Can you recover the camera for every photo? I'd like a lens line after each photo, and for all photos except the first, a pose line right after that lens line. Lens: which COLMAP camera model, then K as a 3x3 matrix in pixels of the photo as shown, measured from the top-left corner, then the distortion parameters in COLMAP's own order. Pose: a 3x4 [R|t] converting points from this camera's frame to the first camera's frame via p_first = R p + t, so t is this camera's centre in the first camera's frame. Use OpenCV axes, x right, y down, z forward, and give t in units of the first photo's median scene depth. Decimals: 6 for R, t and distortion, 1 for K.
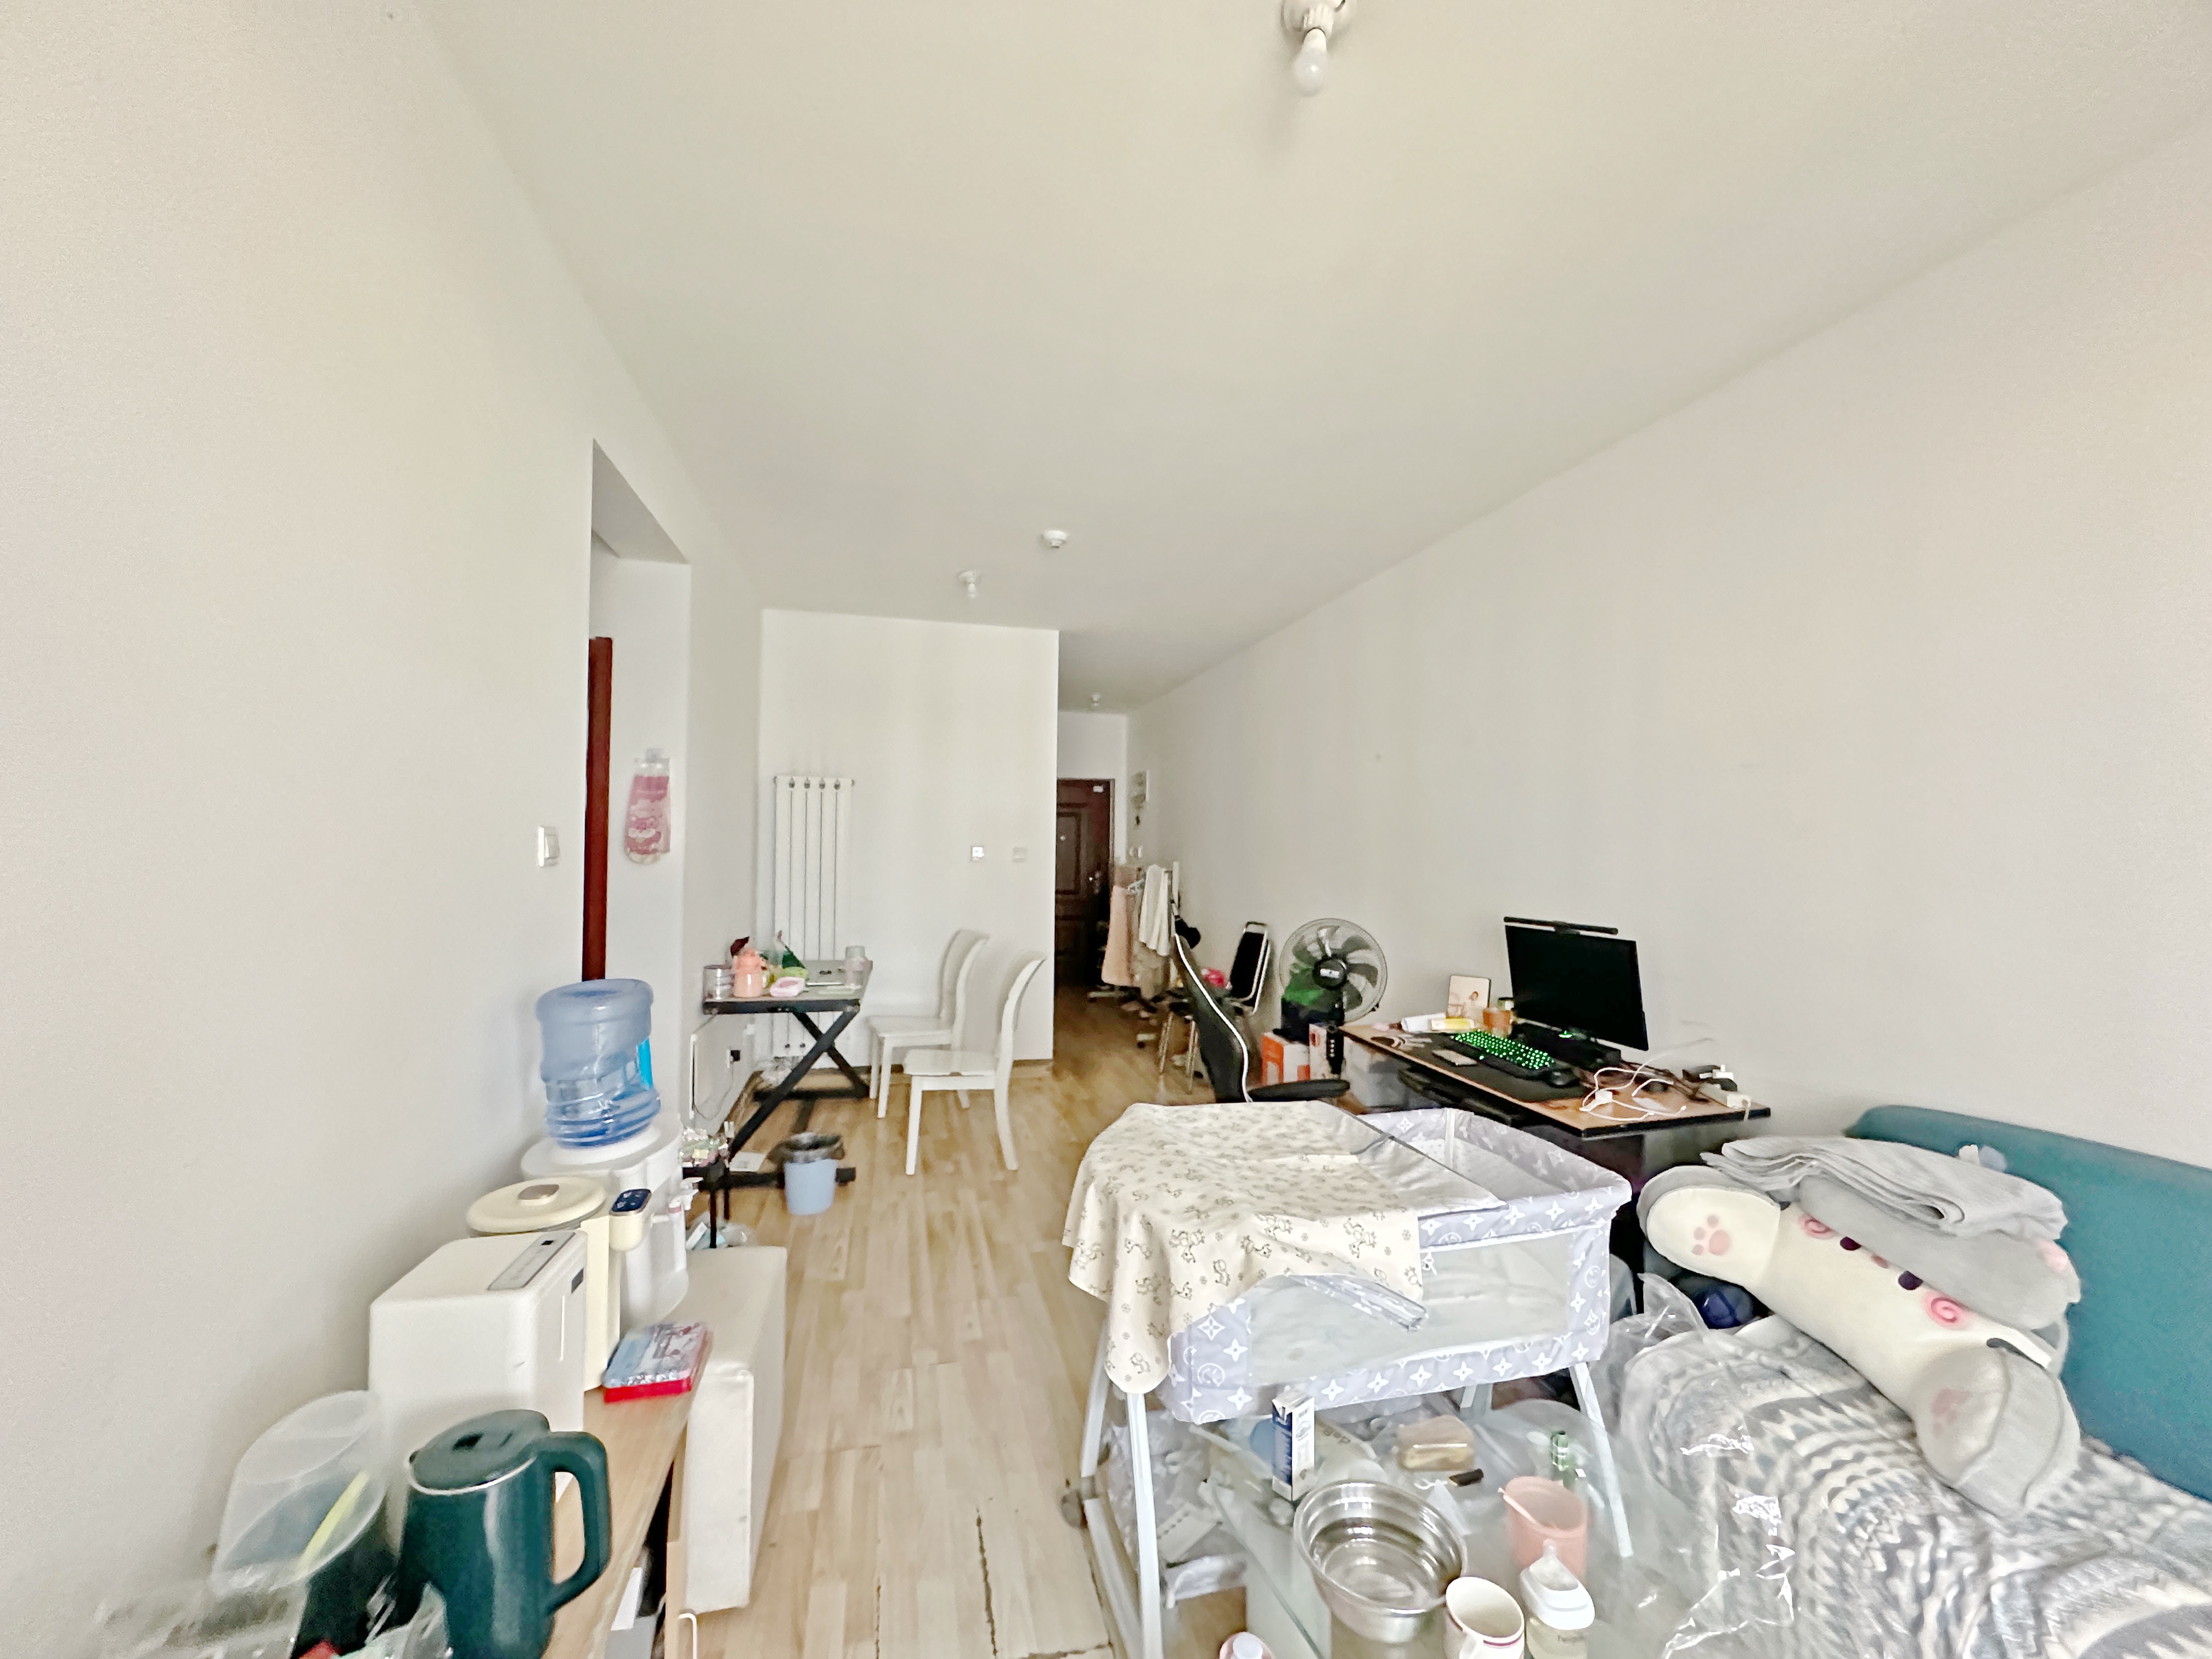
lens RADIAL K [[894.7, 0, 1106.0], [0, 894.7, 829.5], [0, 0, 1]] dist [0.000555, 0.000051]
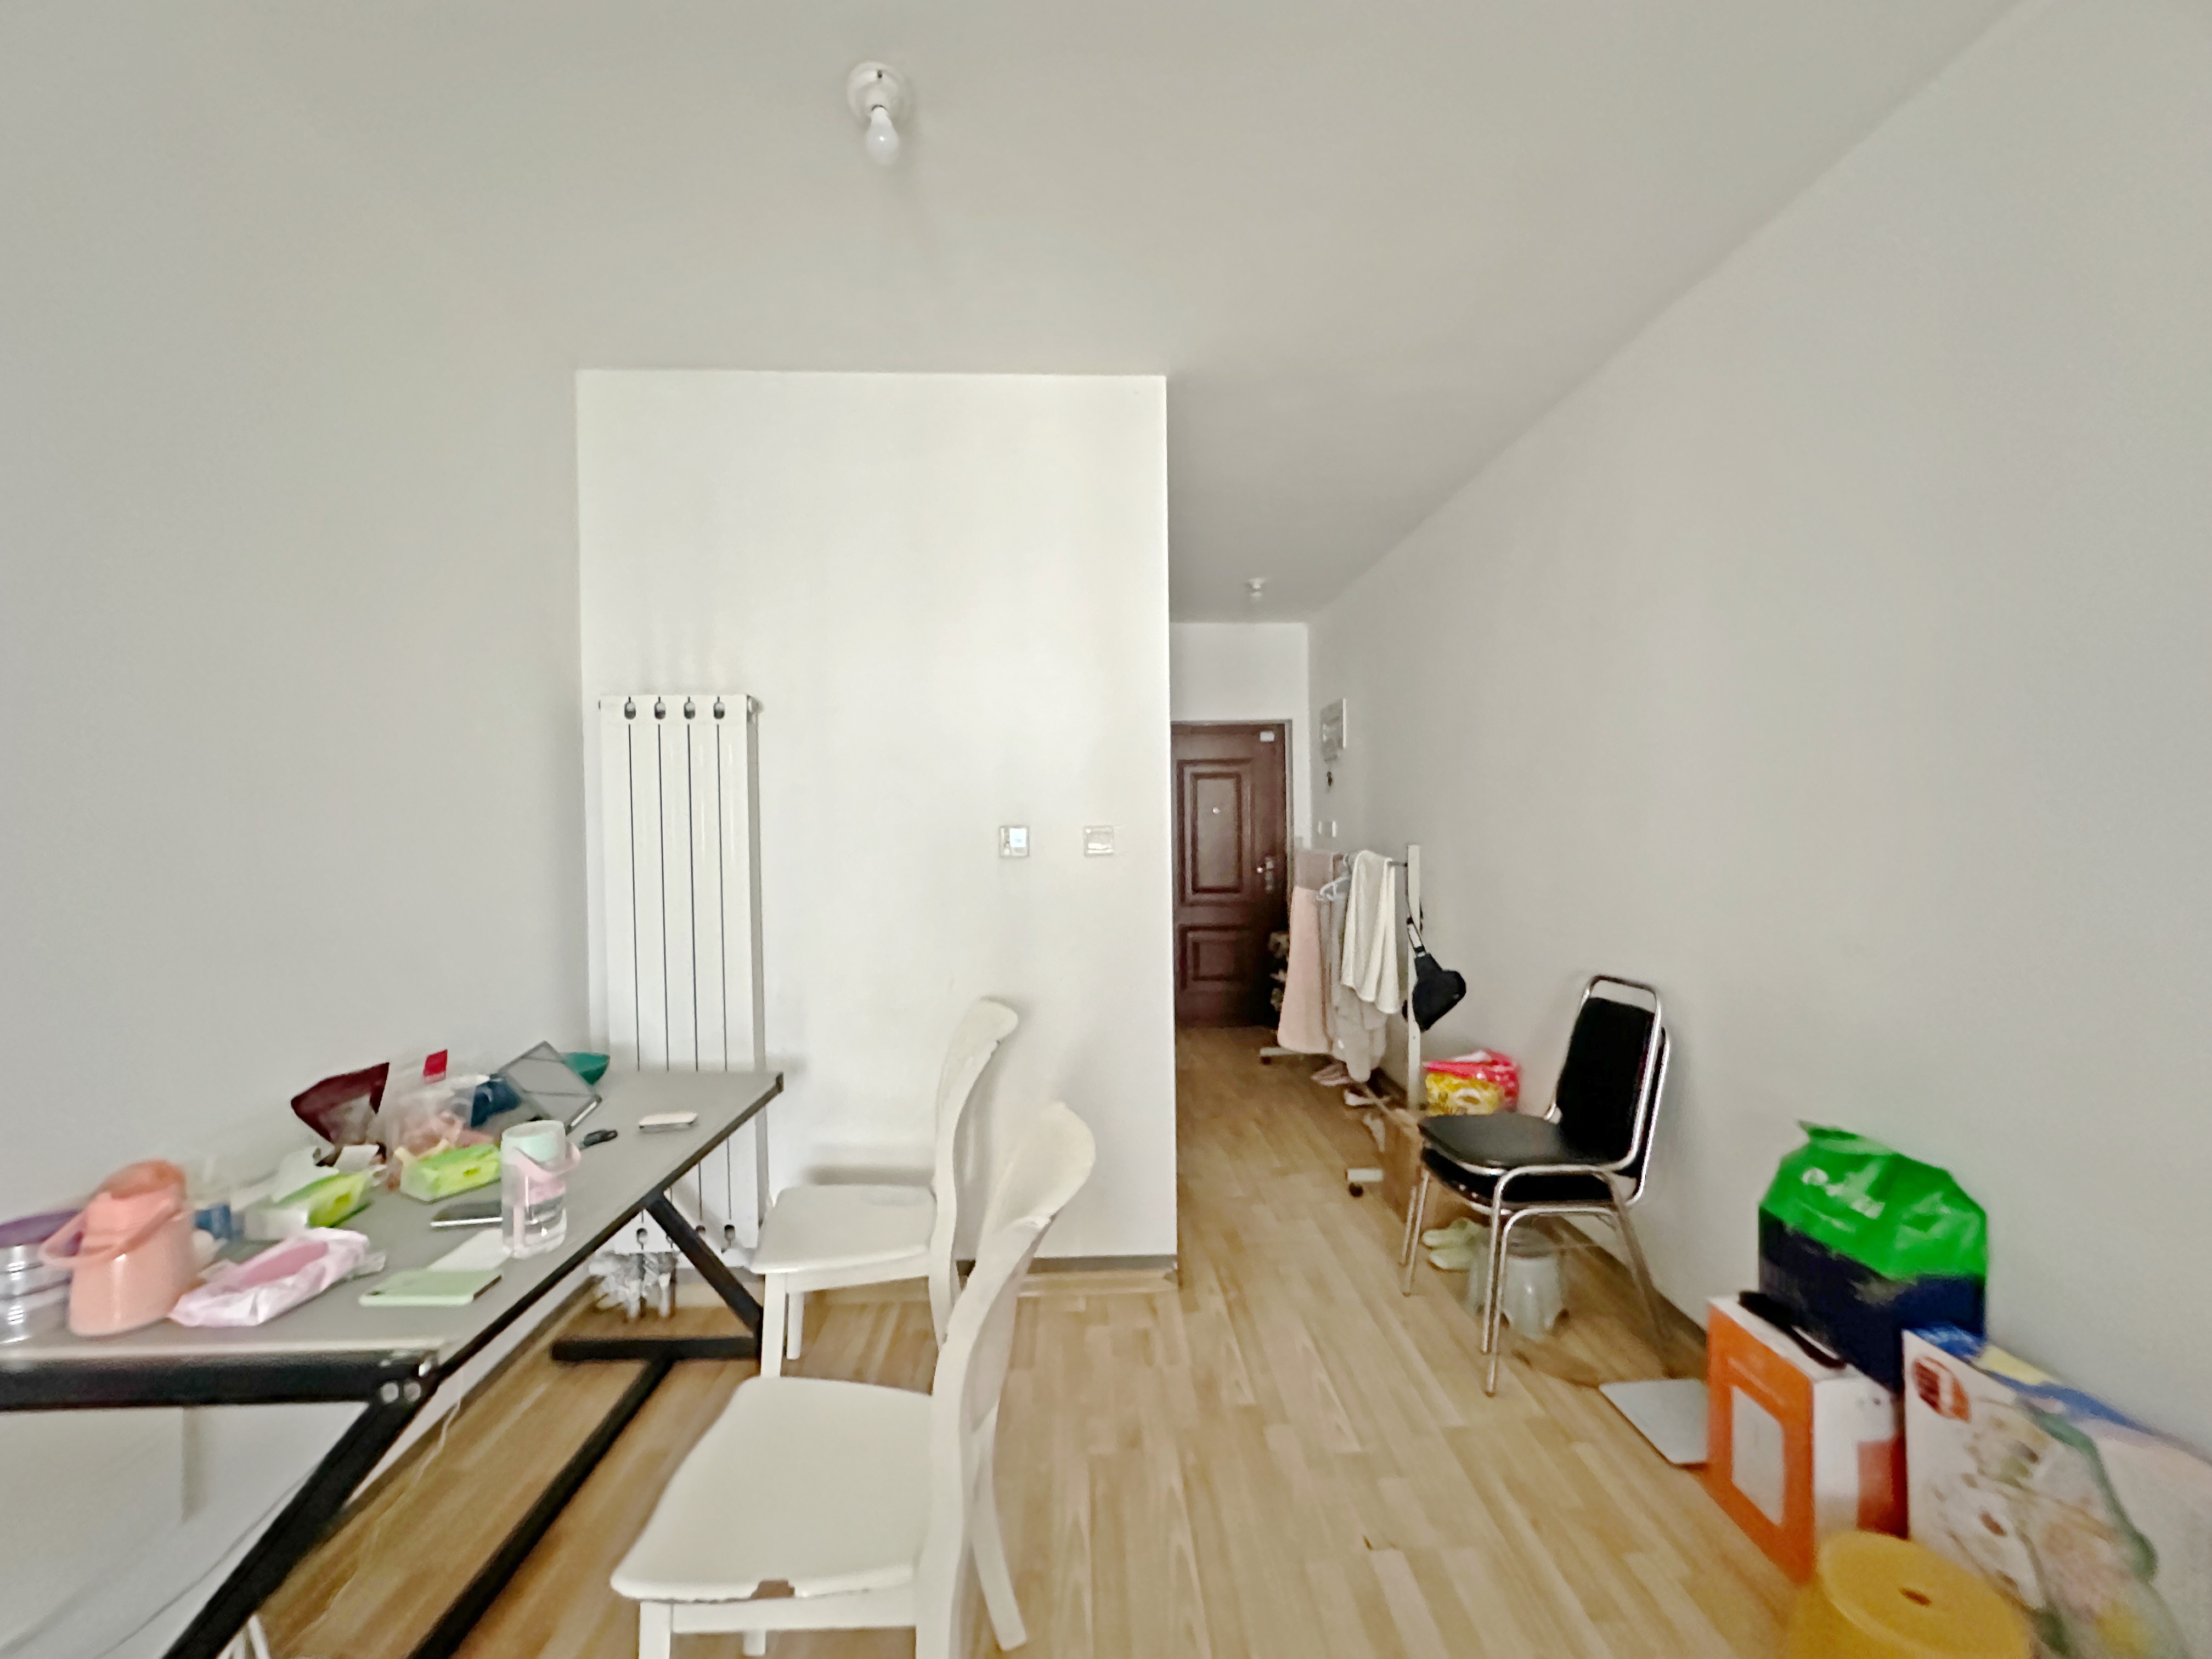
lens RADIAL K [[894.7, 0, 1106.0], [0, 894.7, 829.5], [0, 0, 1]] dist [0.000555, 0.000051]
pose [[0.980264, -0.025854, -0.195995, 0.003375], [0.030709, 0.999291, 0.021770, 0.008761], [0.195294, -0.027359, 0.980363, 0.413105]]
